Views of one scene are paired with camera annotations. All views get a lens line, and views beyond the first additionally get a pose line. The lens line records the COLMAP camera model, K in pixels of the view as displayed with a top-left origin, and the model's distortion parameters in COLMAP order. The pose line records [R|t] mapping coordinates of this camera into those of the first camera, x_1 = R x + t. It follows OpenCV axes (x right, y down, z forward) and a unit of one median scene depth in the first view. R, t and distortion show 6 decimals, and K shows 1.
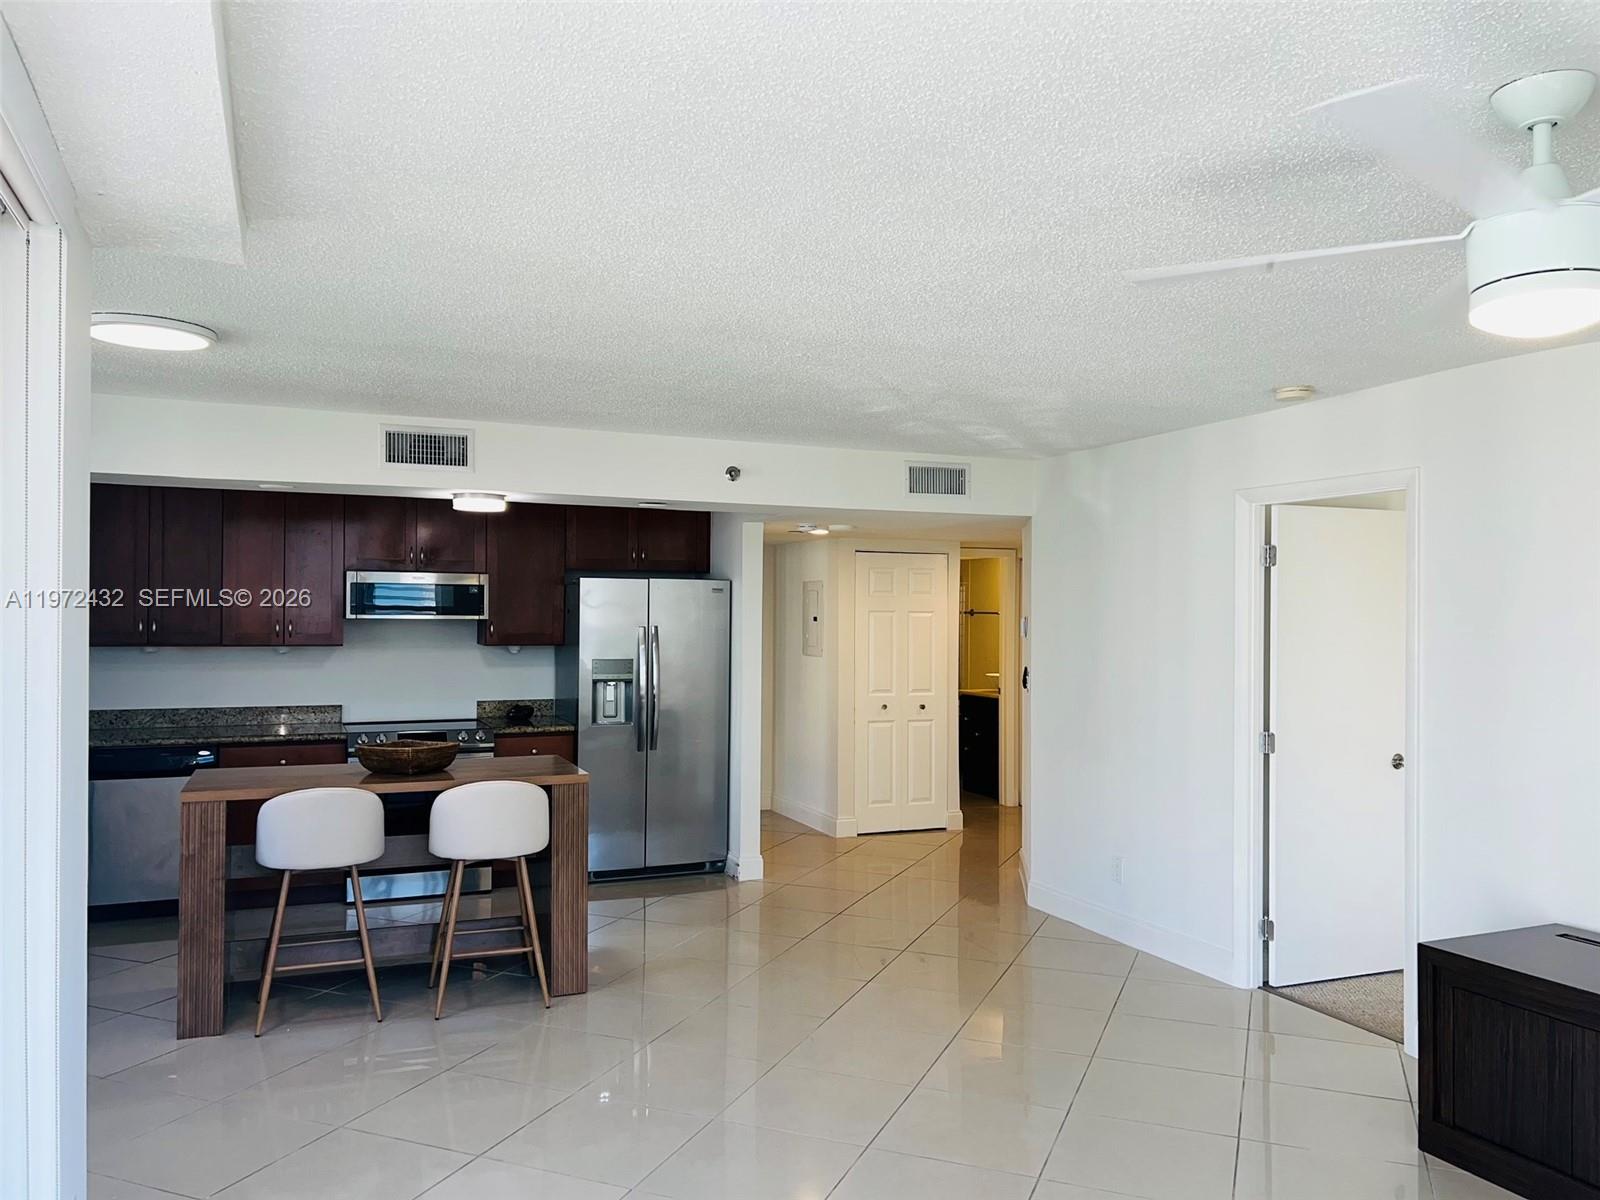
lens RADIAL K [[1199.4, 0, 797.7], [0, 1199.4, 622.1], [0, 0, 1]] dist [0.077423, -0.097006]
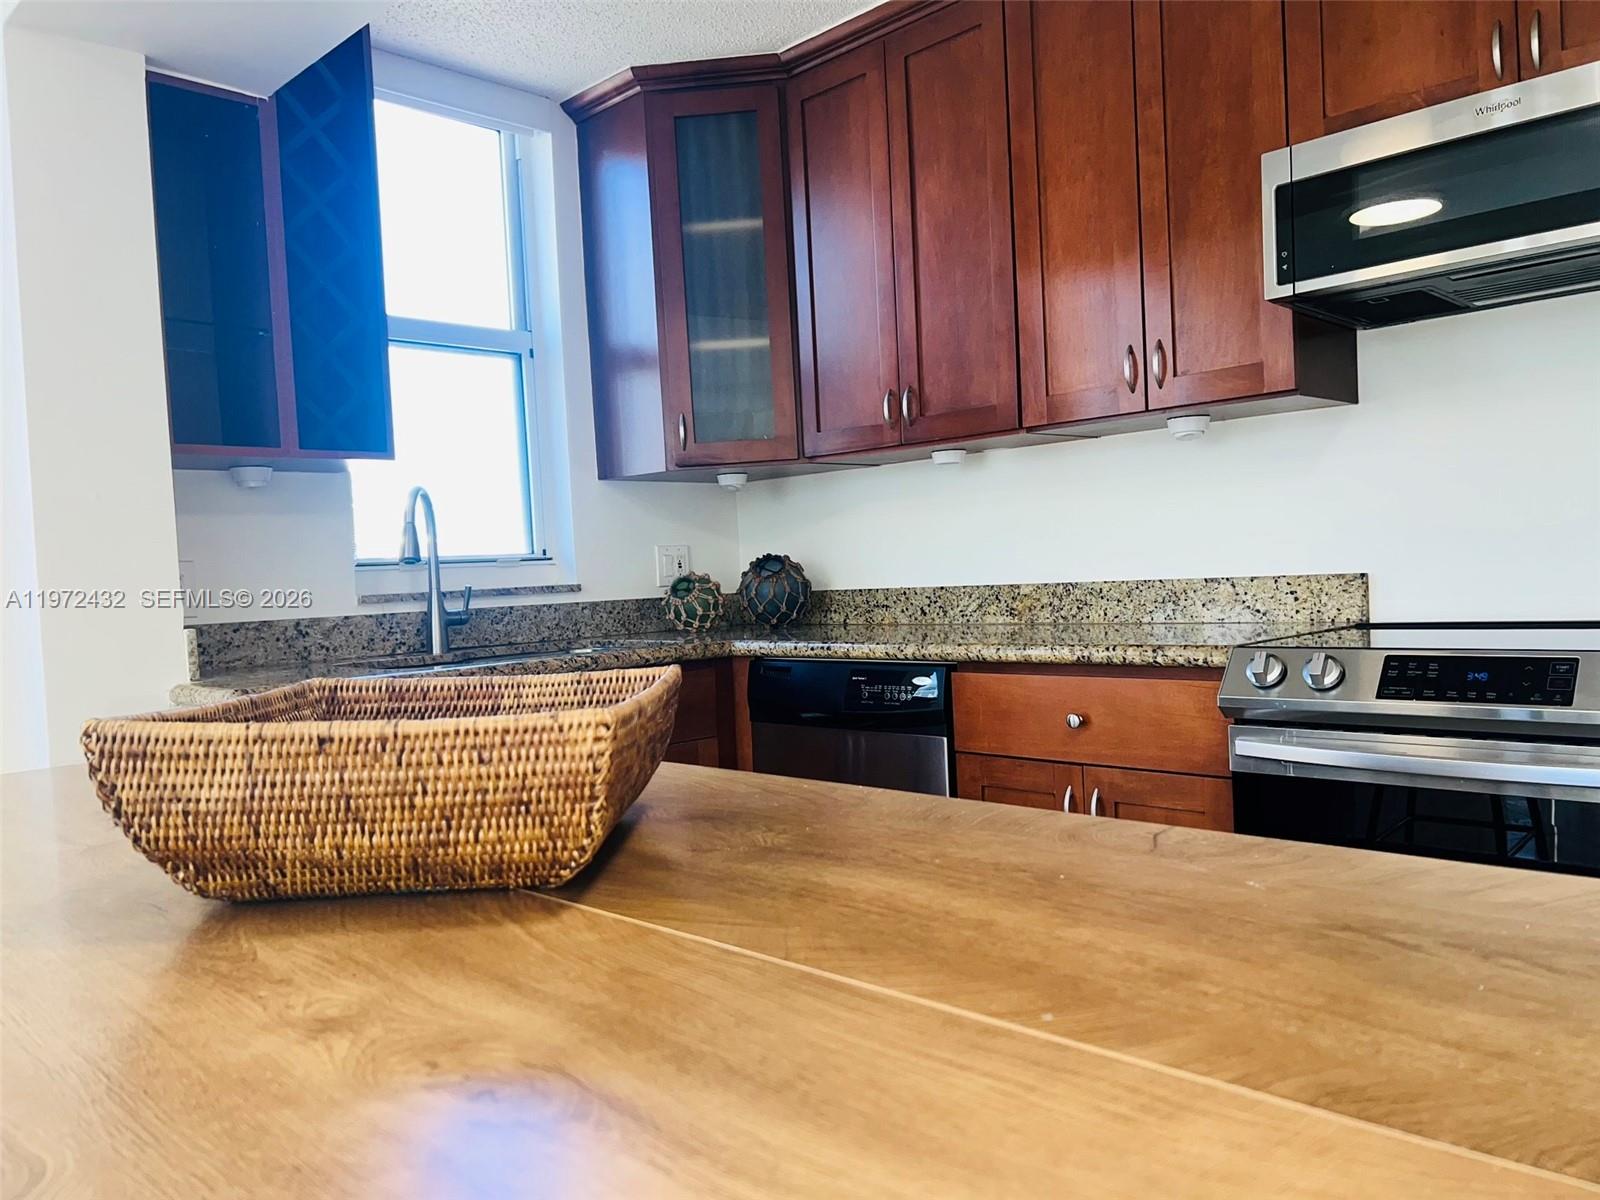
lens RADIAL K [[1199.4, 0, 810.5], [0, 1199.4, 610.7], [0, 0, 1]] dist [0.077423, -0.097006]
pose [[0.381493, 0.002581, -0.924368, -0.115932], [0.046012, 0.998703, 0.021779, 0.068099], [0.923226, -0.050841, 0.380880, 0.756209]]
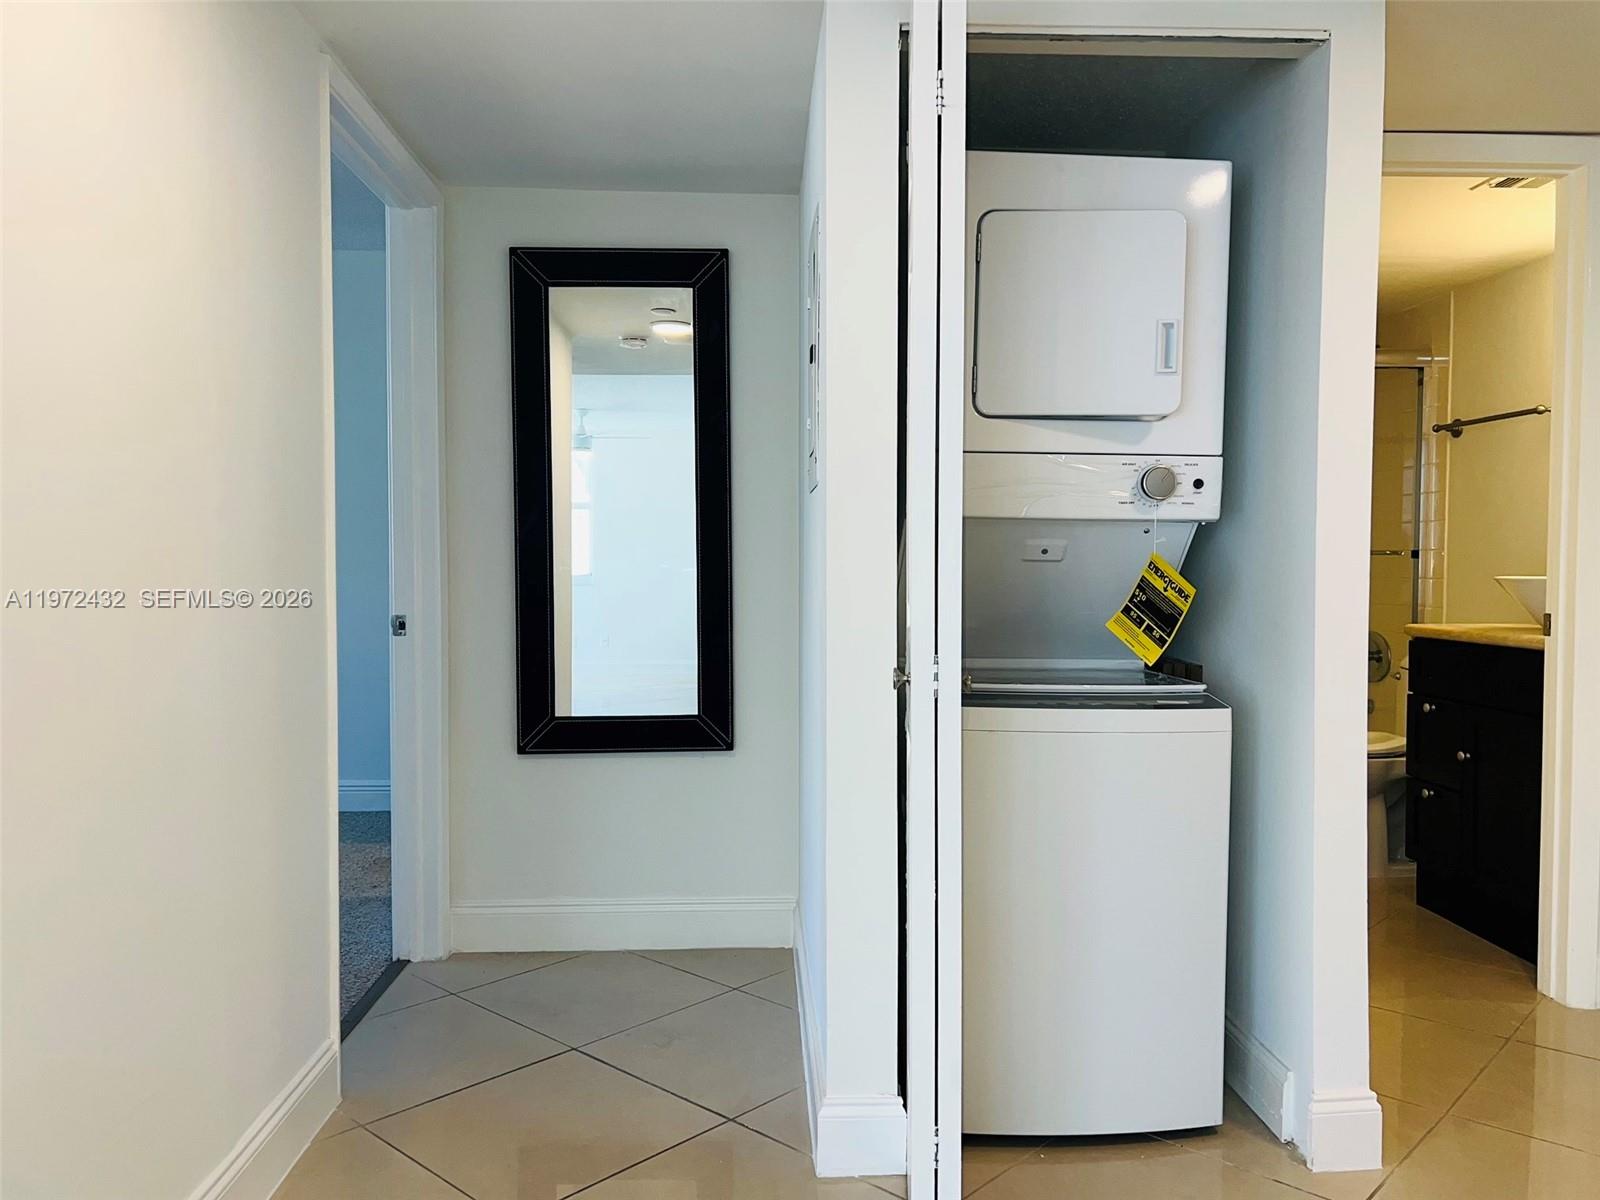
lens RADIAL K [[1199.4, 0, 800.1], [0, 1199.4, 607.8], [0, 0, 1]] dist [0.077423, -0.097006]
pose [[0.934897, 0.005618, -0.354875, 0.150550], [0.002920, 0.999719, 0.023521, 0.067979], [0.354907, -0.023026, 0.934618, 0.966508]]
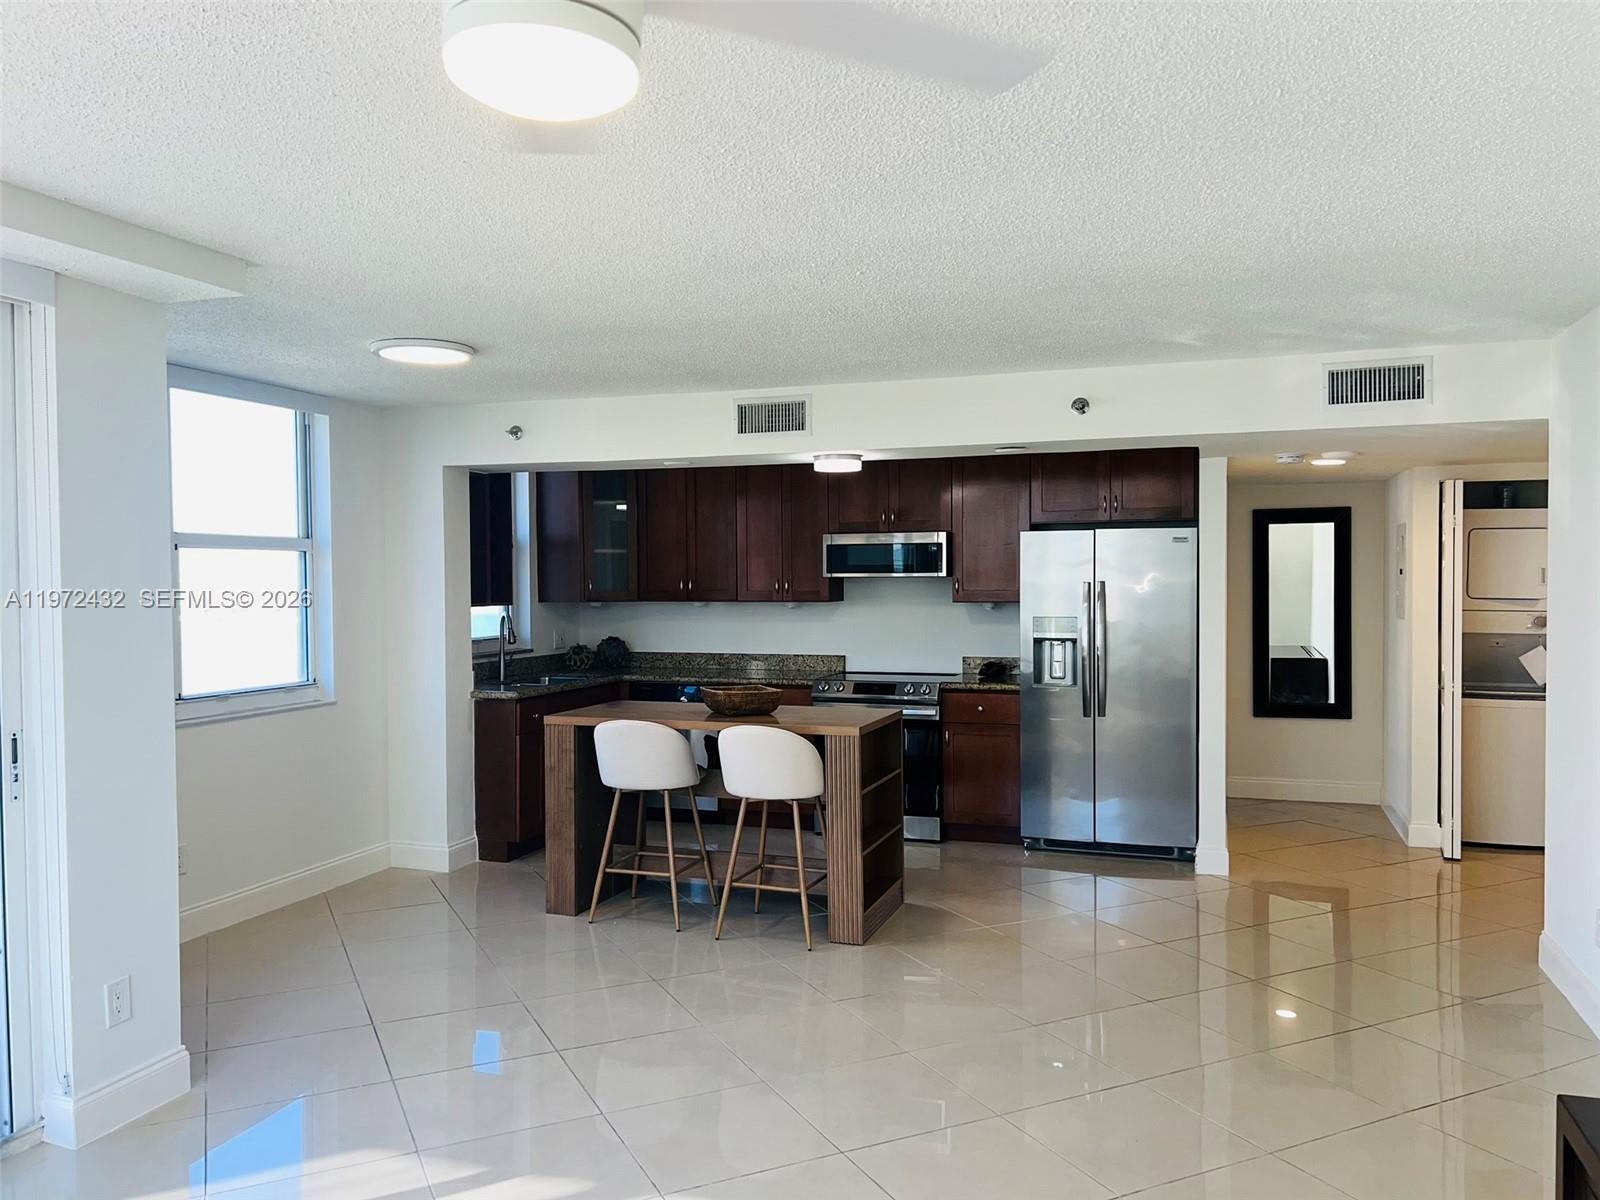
lens RADIAL K [[1199.4, 0, 799.7], [0, 1199.4, 607.7], [0, 0, 1]] dist [0.077423, -0.097006]
pose [[0.741493, 0.004912, -0.670943, 0.344706], [0.007522, 0.999850, 0.015632, 0.007931], [0.670919, -0.016638, 0.741344, 0.174339]]
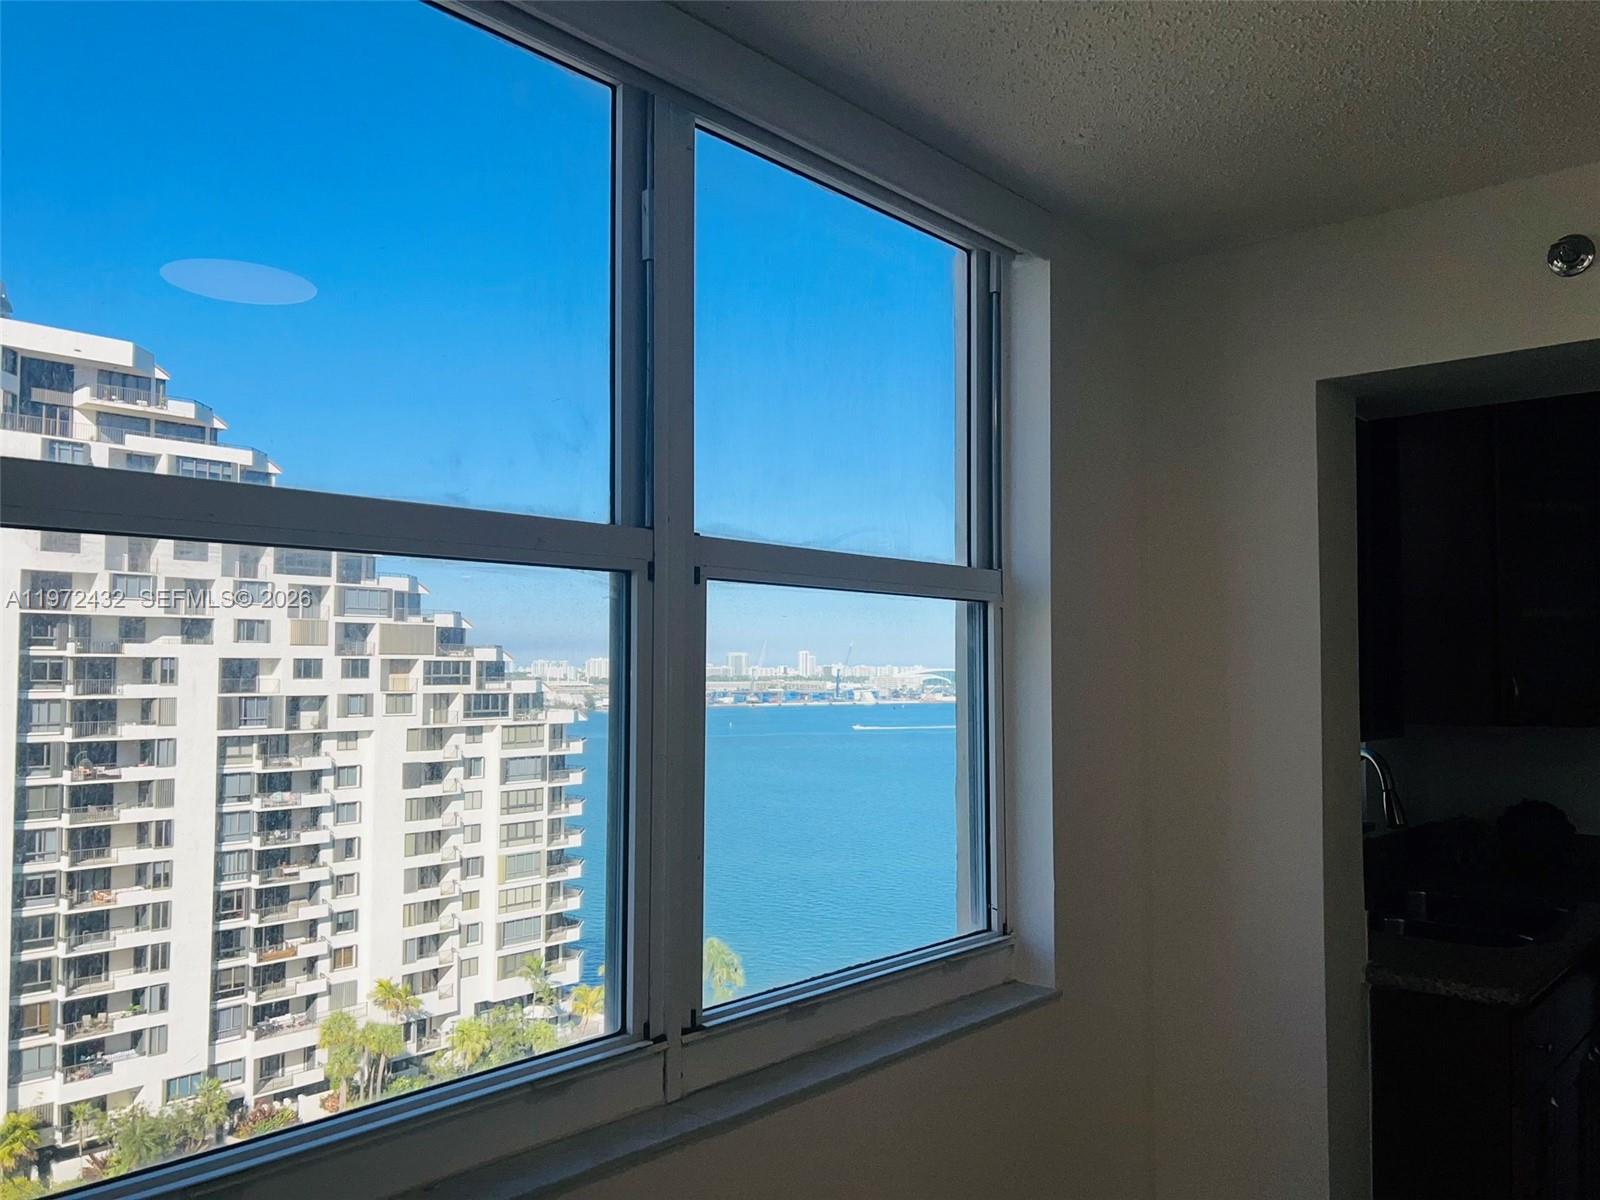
lens RADIAL K [[1199.4, 0, 758.1], [0, 1199.4, 614.7], [0, 0, 1]] dist [0.077423, -0.097006]
pose [[0.384049, -0.046605, -0.922136, -0.234665], [-0.006947, 0.998551, -0.053360, 0.001065], [0.923287, 0.026899, 0.383168, 0.398930]]
